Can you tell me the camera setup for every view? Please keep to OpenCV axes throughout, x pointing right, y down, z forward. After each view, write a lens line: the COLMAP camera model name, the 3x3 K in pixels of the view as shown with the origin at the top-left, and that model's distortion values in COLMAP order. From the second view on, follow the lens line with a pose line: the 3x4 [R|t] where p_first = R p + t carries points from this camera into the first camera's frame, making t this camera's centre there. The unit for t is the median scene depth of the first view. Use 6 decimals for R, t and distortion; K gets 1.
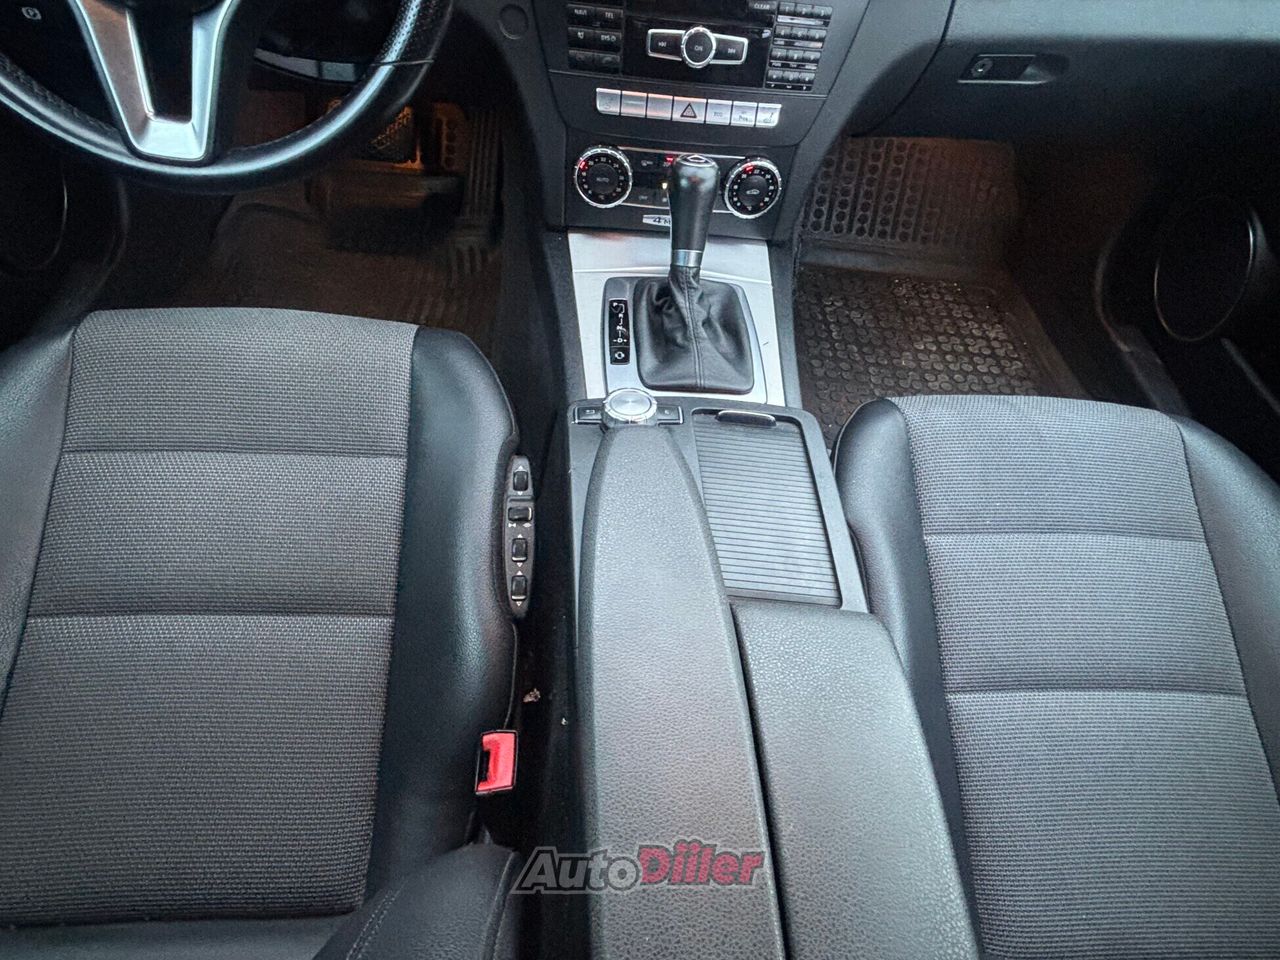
lens RADIAL K [[729.4, 0, 652.7], [0, 729.4, 478.1], [0, 0, 1]] dist [-0.008798, 0.004488]
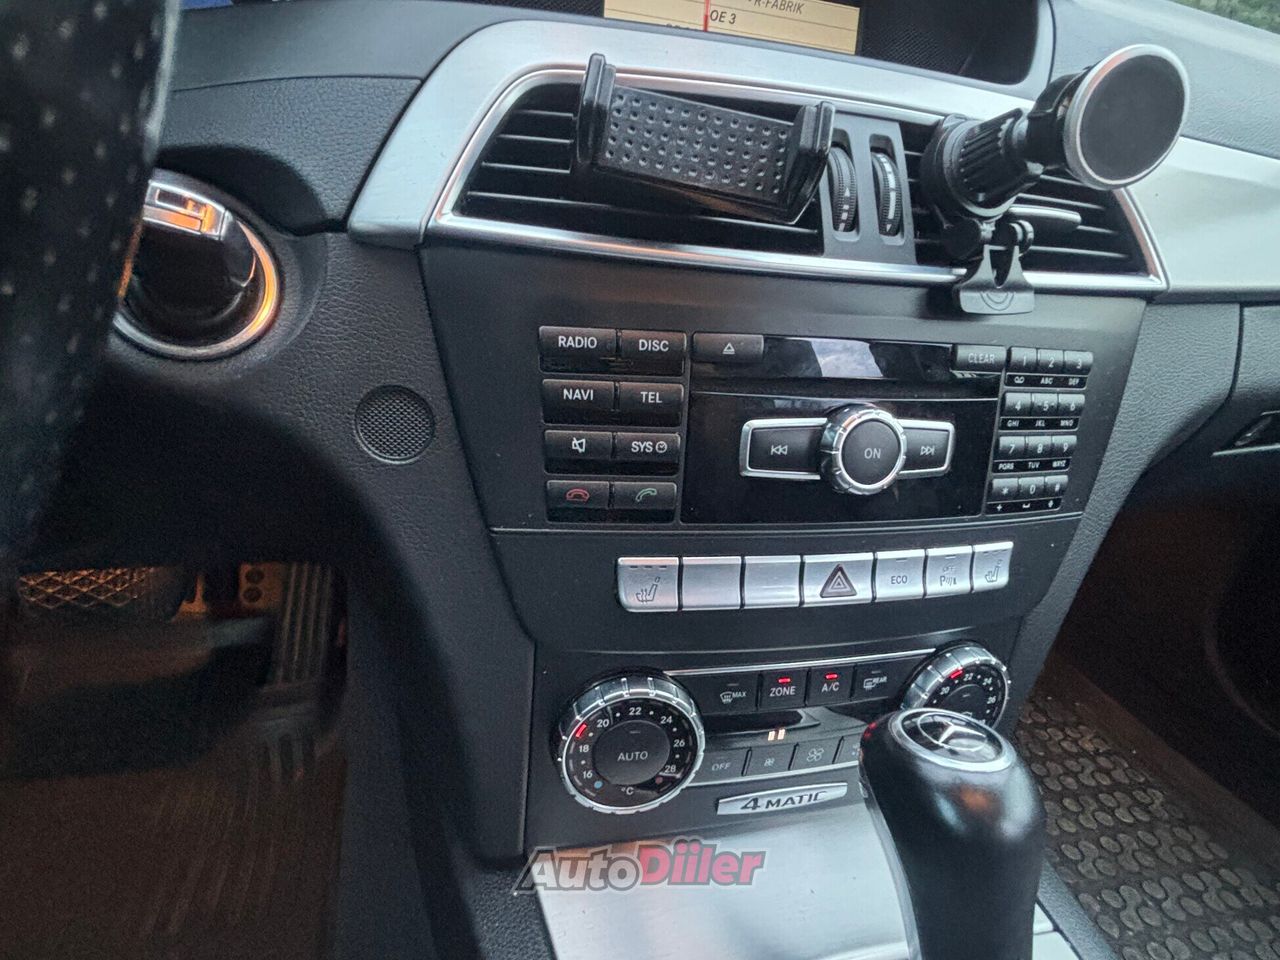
lens RADIAL K [[729.4, 0, 633.8], [0, 729.4, 472.3], [0, 0, 1]] dist [-0.008798, 0.004488]
pose [[0.973961, -0.084599, 0.210339, -0.144464], [0.164981, 0.900822, -0.401624, -0.408605], [-0.155501, 0.425868, 0.891323, 0.615129]]
